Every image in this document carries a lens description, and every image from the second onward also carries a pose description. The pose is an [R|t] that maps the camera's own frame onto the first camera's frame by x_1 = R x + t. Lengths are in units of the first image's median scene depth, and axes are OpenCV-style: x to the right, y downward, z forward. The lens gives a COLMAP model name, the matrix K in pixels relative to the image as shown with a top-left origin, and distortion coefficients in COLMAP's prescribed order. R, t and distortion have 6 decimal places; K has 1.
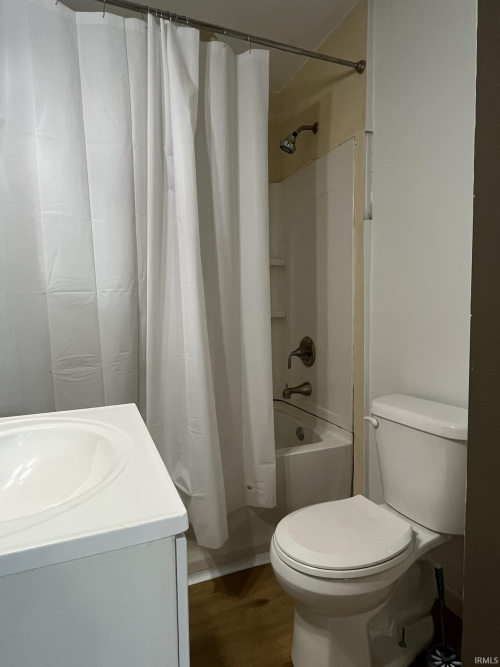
lens RADIAL K [[399.3, 0, 250.0], [0, 399.3, 333.5], [0, 0, 1]] dist [-0.002399, -0.000694]
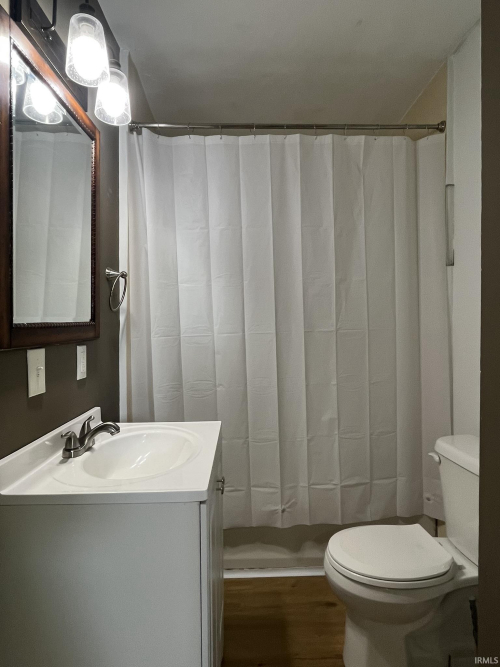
lens RADIAL K [[399.3, 0, 250.0], [0, 399.3, 333.5], [0, 0, 1]] dist [-0.002399, -0.000694]
pose [[0.925389, -0.005987, -0.378971, 0.286960], [-0.015920, 0.998379, -0.054647, -0.056289], [0.378684, 0.056603, 0.923794, -0.236216]]
